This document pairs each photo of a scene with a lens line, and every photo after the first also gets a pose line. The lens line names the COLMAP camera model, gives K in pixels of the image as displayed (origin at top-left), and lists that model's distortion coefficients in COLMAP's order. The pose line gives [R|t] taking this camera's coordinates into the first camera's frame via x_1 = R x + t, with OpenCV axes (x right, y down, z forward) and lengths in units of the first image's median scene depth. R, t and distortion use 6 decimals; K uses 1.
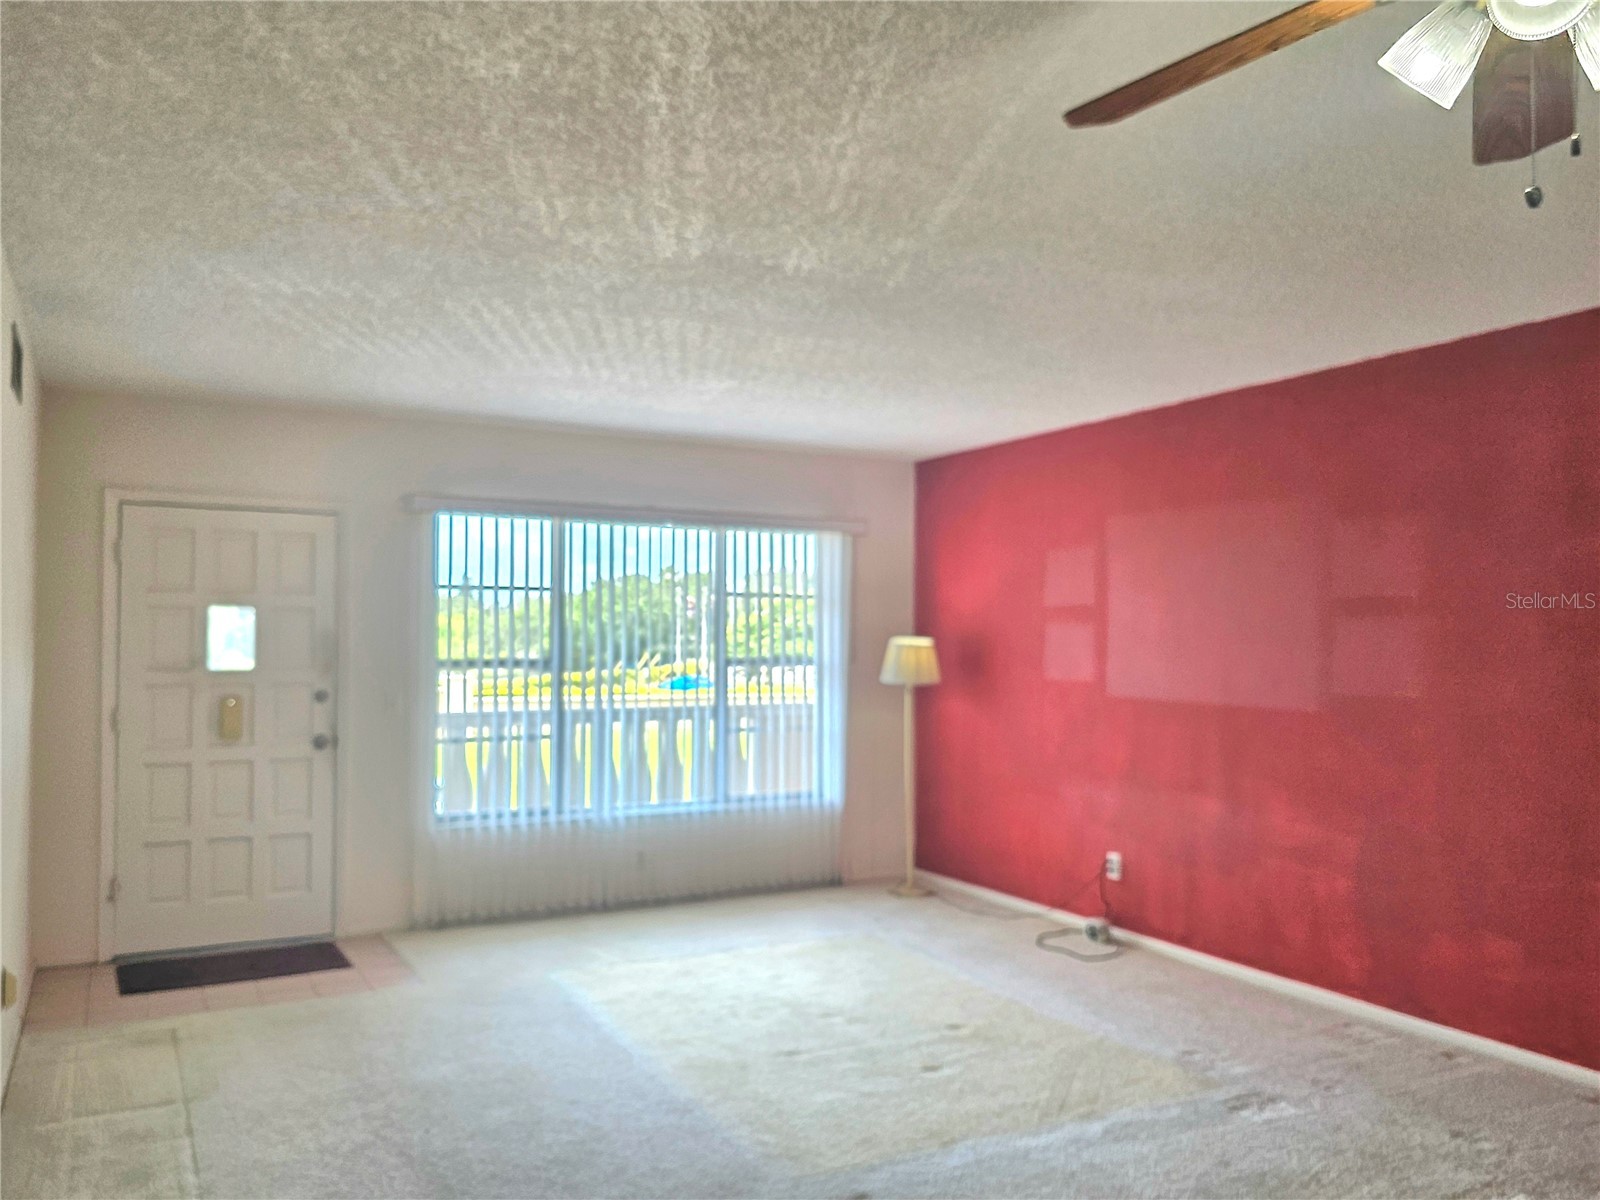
lens RADIAL K [[1232.3, 0, 800.9], [0, 1232.3, 591.0], [0, 0, 1]] dist [0.044555, -0.004437]
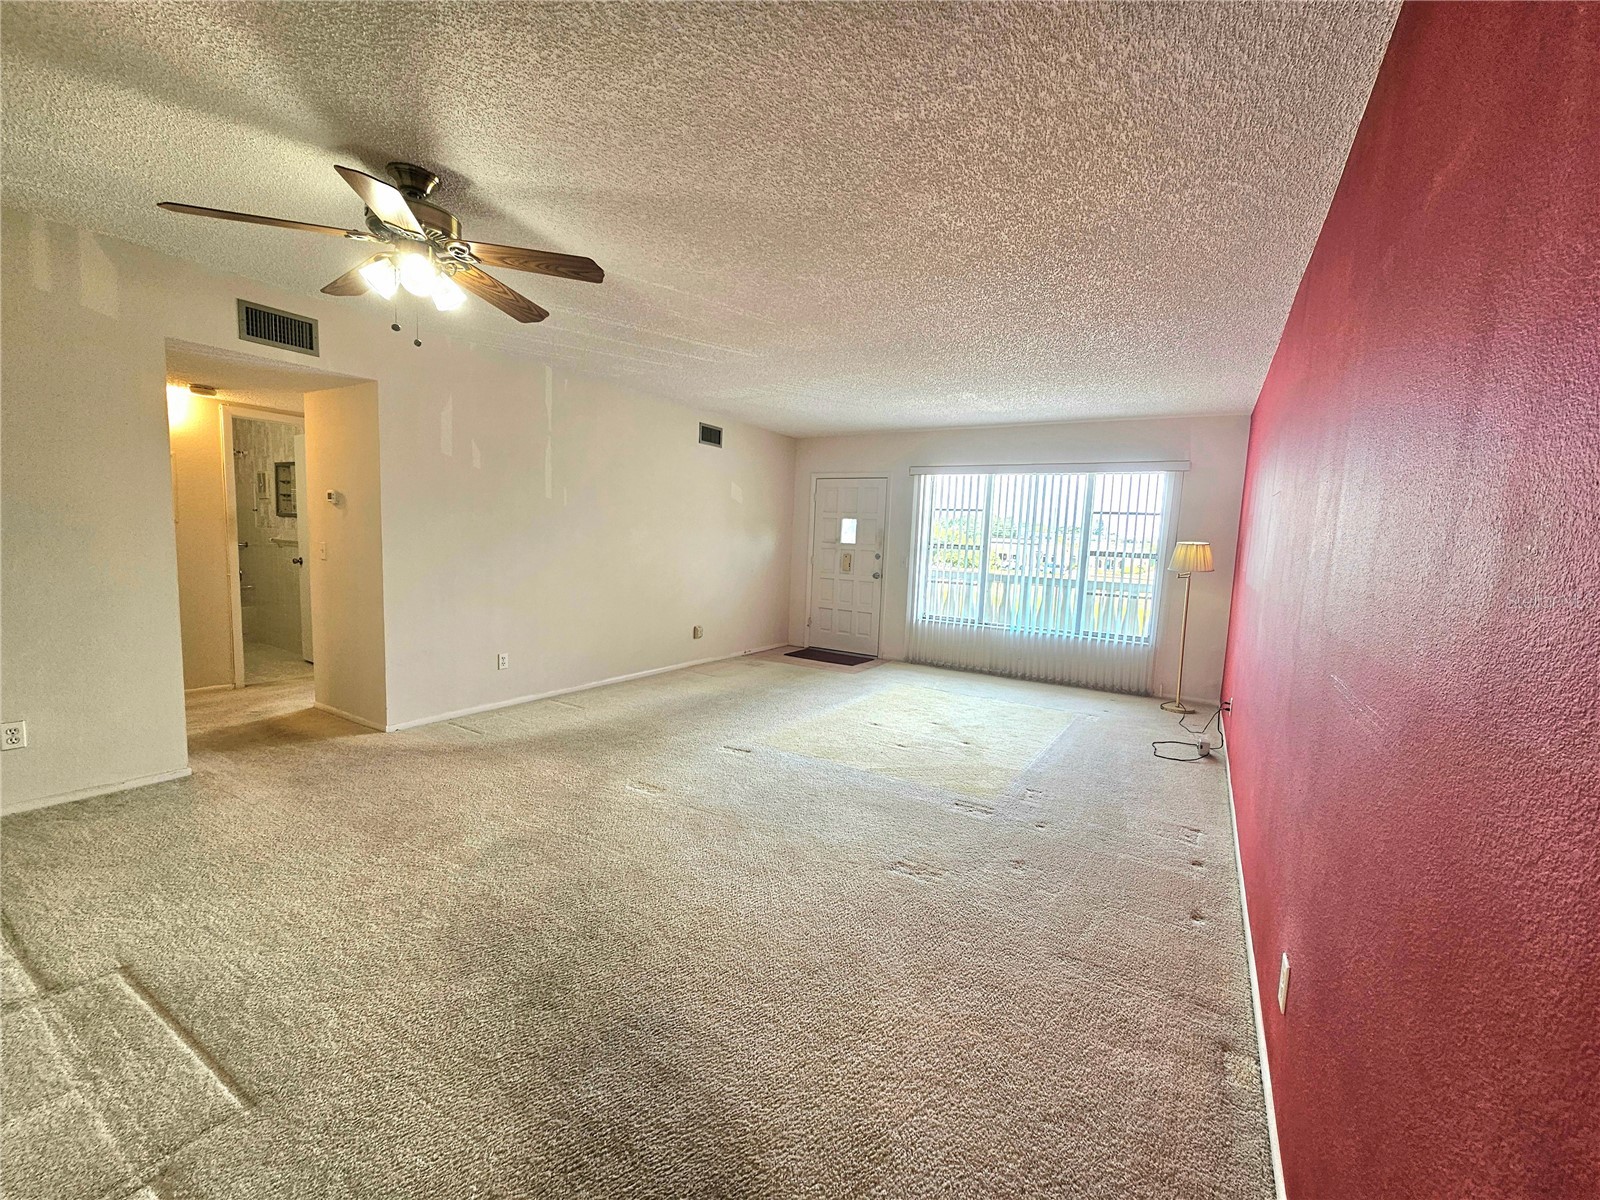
lens RADIAL K [[650.4, 0, 808.5], [0, 650.4, 605.5], [0, 0, 1]] dist [0.004024, -0.000527]
pose [[0.523829, 0.108051, -0.844943, 0.569032], [-0.004362, 0.992250, 0.124184, 0.022600], [0.851812, -0.061365, 0.520240, 0.224893]]
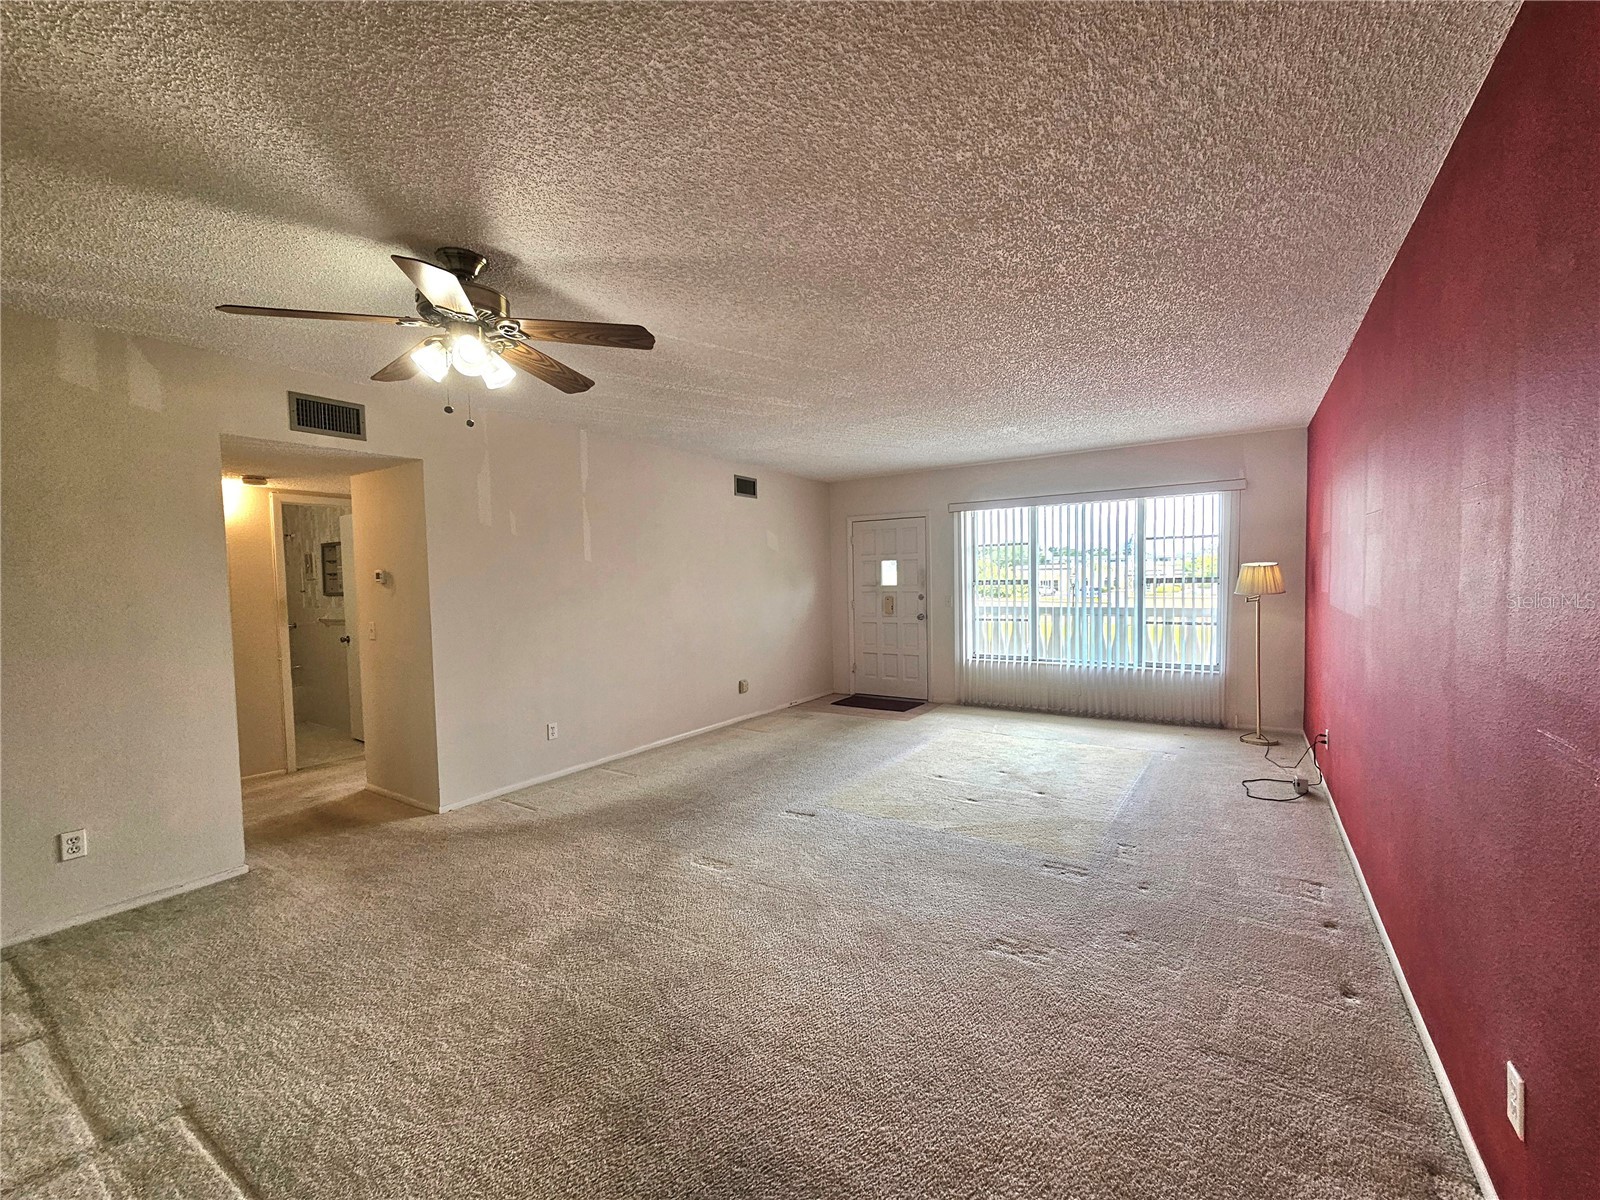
lens RADIAL K [[650.4, 0, 808.6], [0, 650.4, 606.3], [0, 0, 1]] dist [0.004024, -0.000527]
pose [[0.493867, 0.026839, -0.869123, 0.530368], [0.060793, 0.996012, 0.065301, 0.009460], [0.867410, -0.085086, 0.490265, 0.213146]]
